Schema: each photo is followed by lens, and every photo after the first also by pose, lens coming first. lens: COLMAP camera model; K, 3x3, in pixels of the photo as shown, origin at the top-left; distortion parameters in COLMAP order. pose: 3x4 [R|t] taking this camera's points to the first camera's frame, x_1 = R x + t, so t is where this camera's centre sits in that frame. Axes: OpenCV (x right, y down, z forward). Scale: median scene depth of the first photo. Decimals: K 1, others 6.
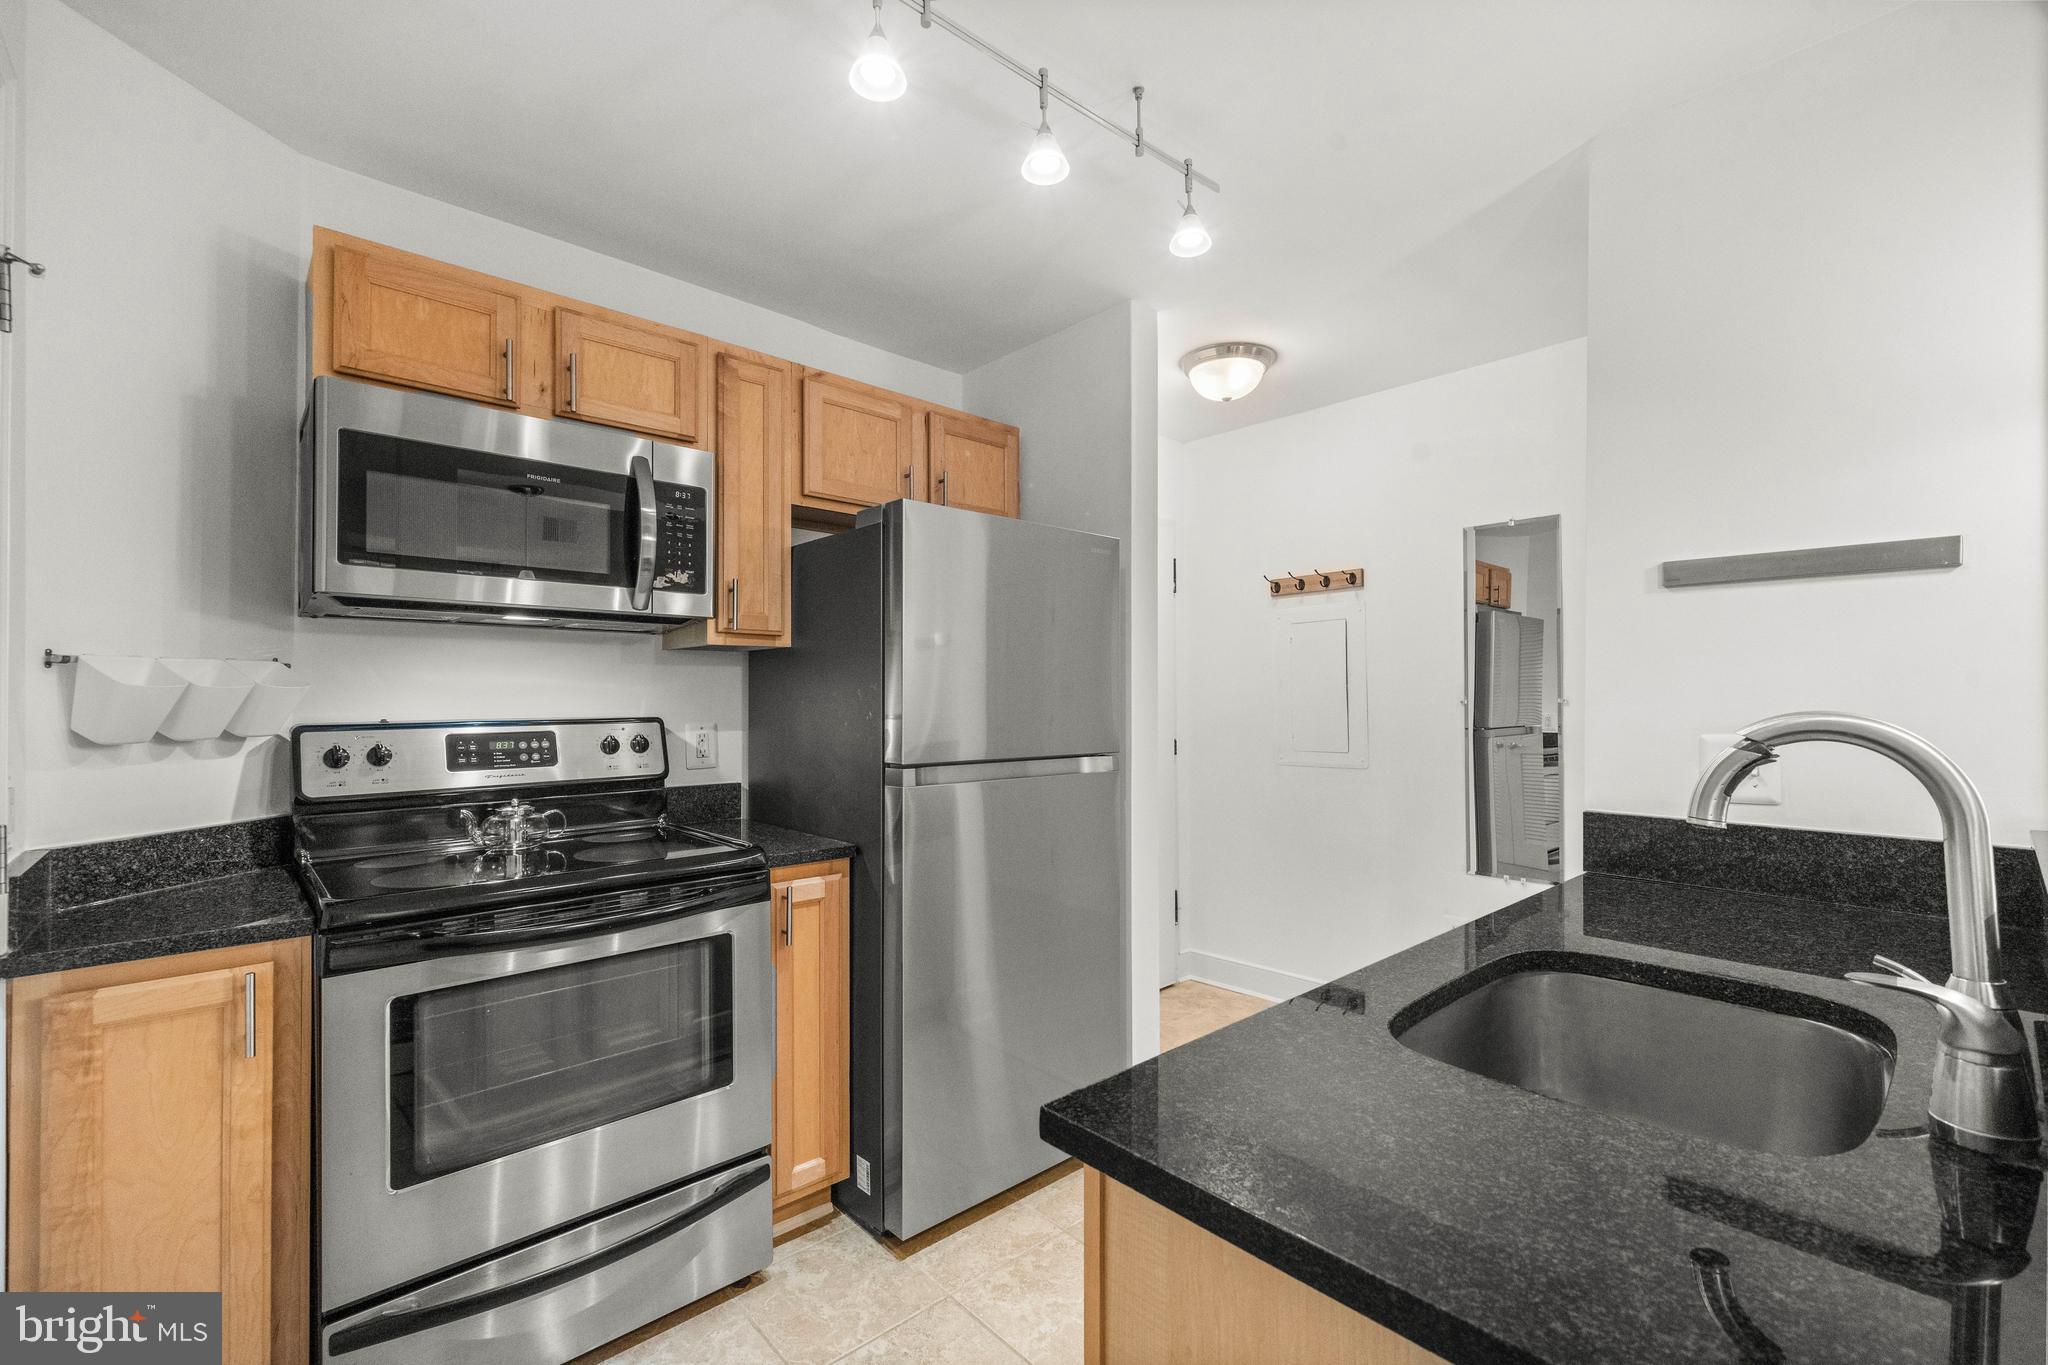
lens RADIAL K [[855.8, 0, 1029.8], [0, 855.8, 708.7], [0, 0, 1]] dist [-0.000487, 0.000514]
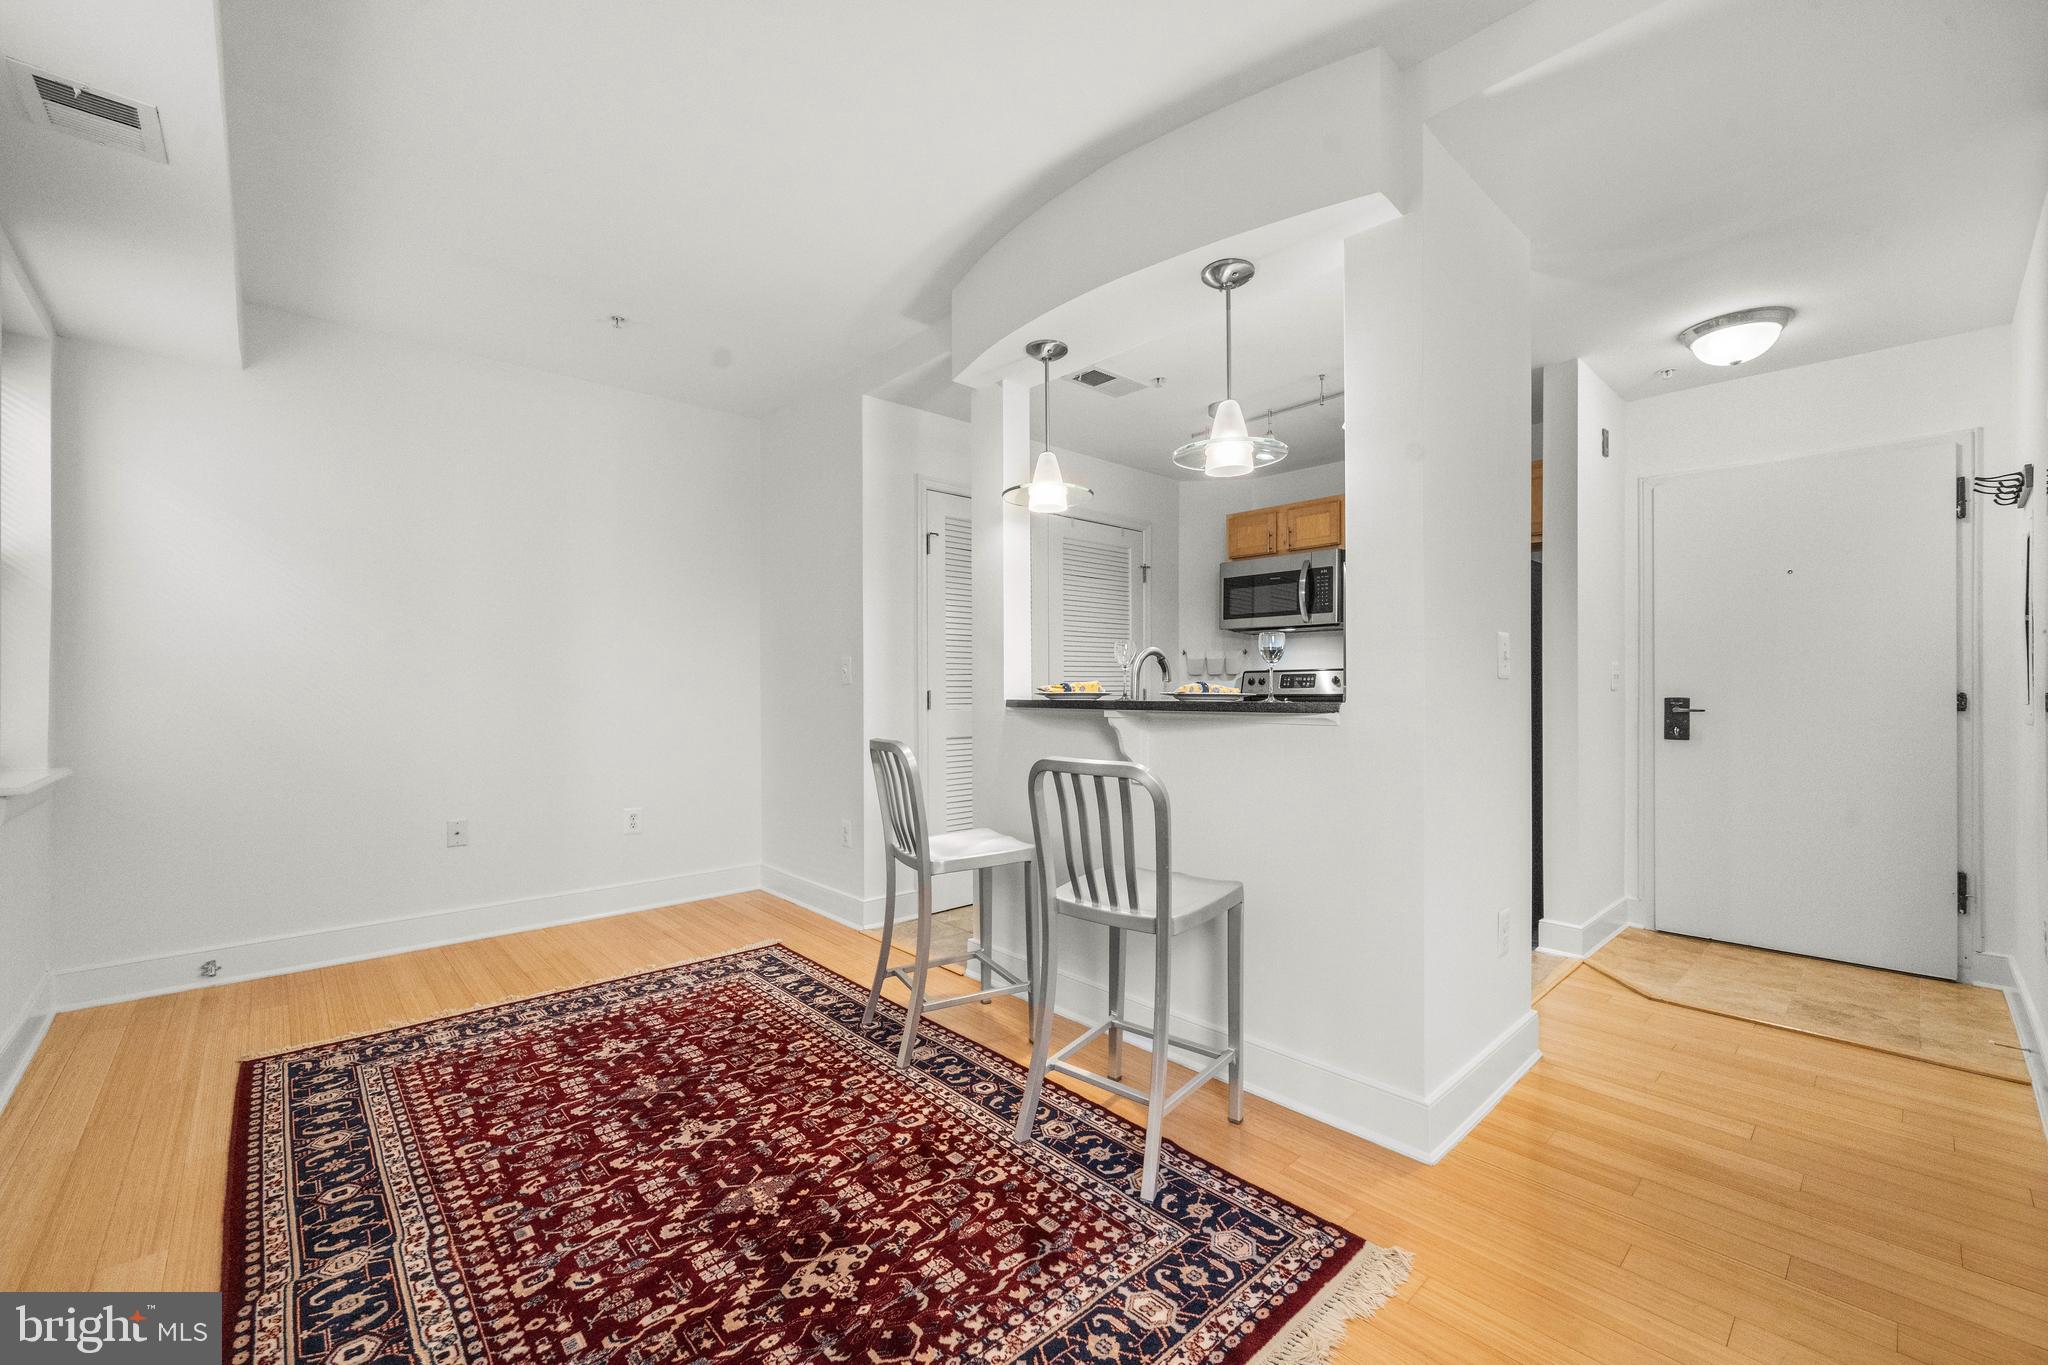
lens RADIAL K [[833.3, 0, 1016.4], [0, 833.3, 682.0], [0, 0, 1]] dist [-0.000695, -0.000241]
pose [[0.010306, -0.002717, -0.999943, 2.024064], [-0.000907, 0.999996, -0.002727, 0.064540], [0.999946, 0.000935, 0.010304, 0.148162]]
